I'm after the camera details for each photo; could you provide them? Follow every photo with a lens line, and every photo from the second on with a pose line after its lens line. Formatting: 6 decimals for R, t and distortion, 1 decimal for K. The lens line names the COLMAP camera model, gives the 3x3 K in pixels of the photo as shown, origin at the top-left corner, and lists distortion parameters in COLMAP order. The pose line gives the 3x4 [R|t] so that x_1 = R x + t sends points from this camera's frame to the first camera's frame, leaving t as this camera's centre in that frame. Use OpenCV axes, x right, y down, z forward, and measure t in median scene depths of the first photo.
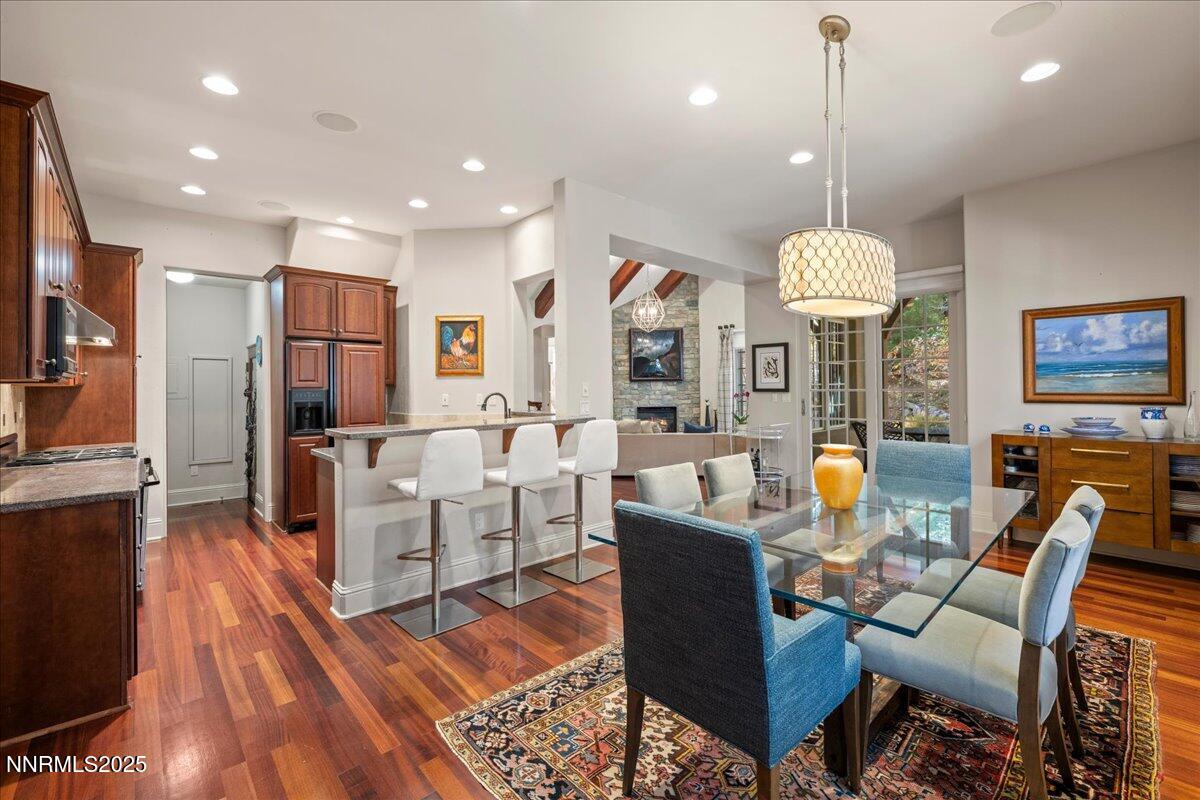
lens RADIAL K [[540.7, 0, 582.9], [0, 540.7, 386.5], [0, 0, 1]] dist [-0.002791, -0.000019]
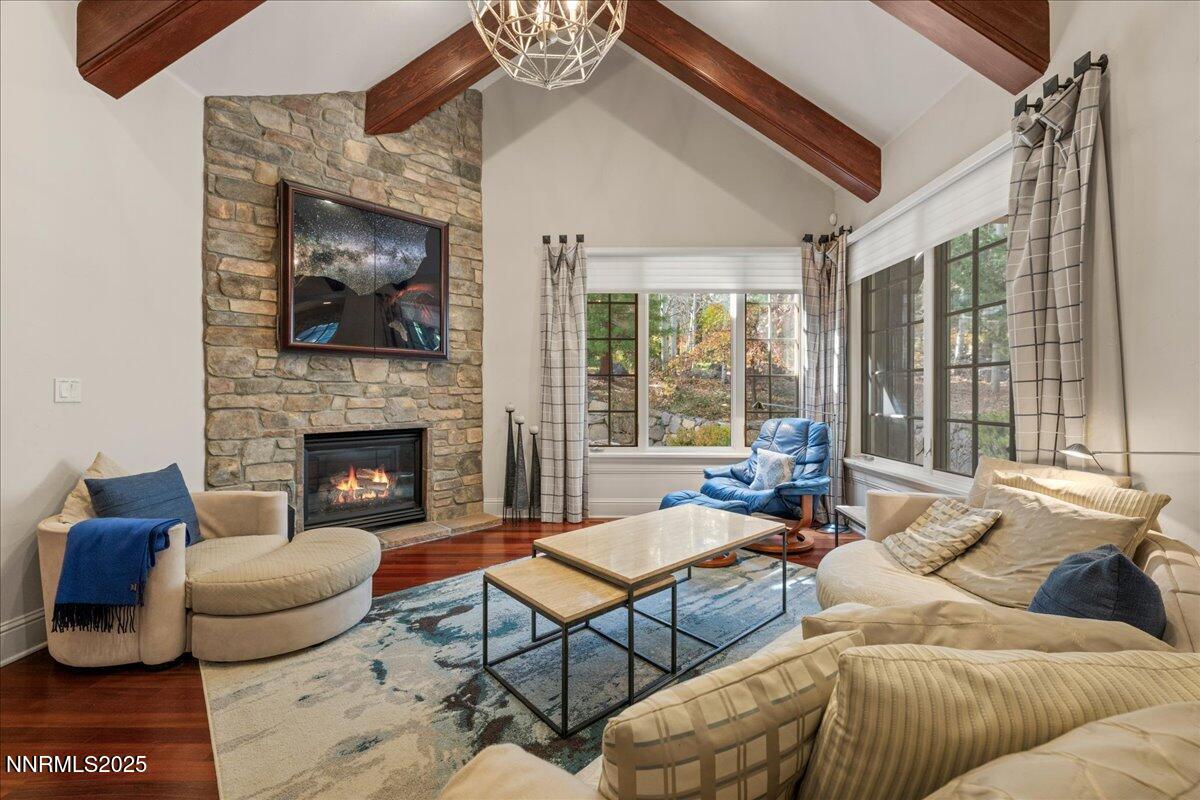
lens RADIAL K [[461.8, 0, 597.3], [0, 461.8, 394.8], [0, 0, 1]] dist [0.002705, 0.000114]
pose [[0.623741, 0.011962, 0.781540, -0.010626], [-0.017268, 0.999850, -0.001522, 0.022388], [-0.781440, -0.012547, 0.623854, 1.250966]]
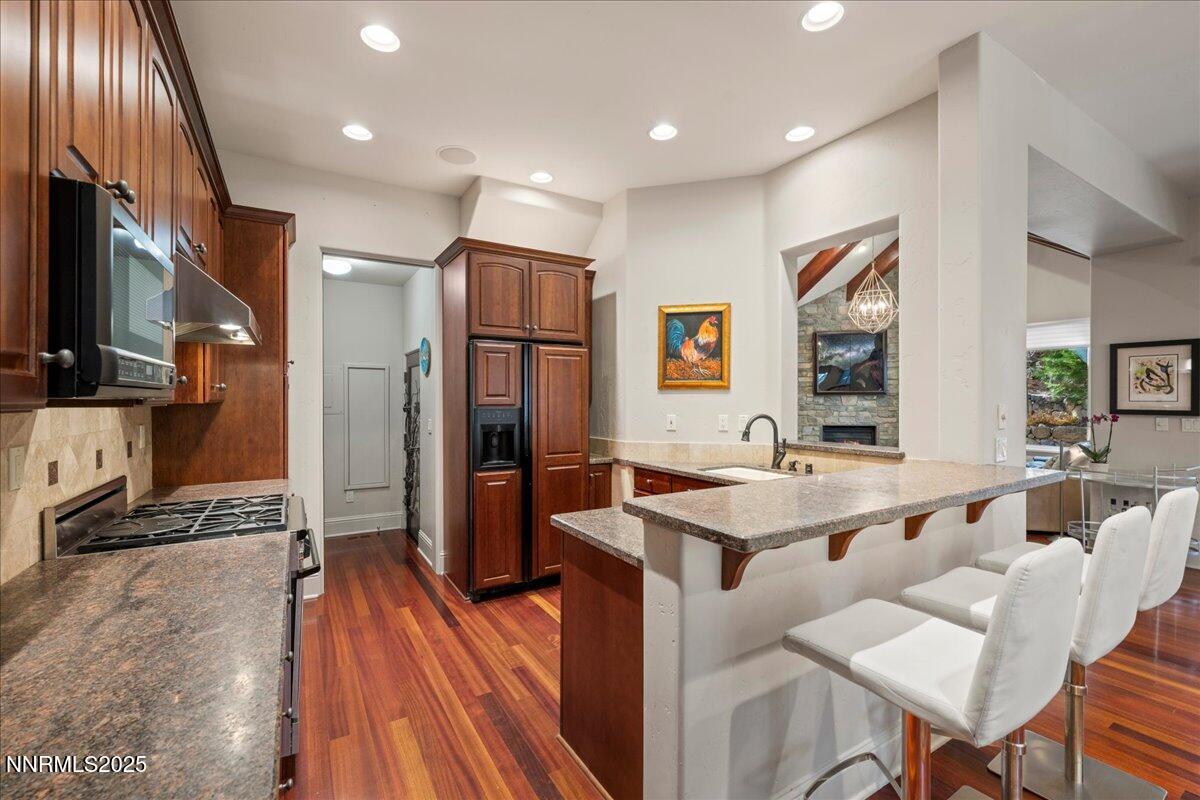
lens RADIAL K [[488.1, 0, 575.0], [0, 488.1, 402.6], [0, 0, 1]] dist [-0.000657, -0.000106]
pose [[0.986085, 0.008568, -0.166018, -0.276817], [-0.006281, 0.999878, 0.014297, -0.010489], [0.166120, -0.013055, 0.986019, 0.341818]]
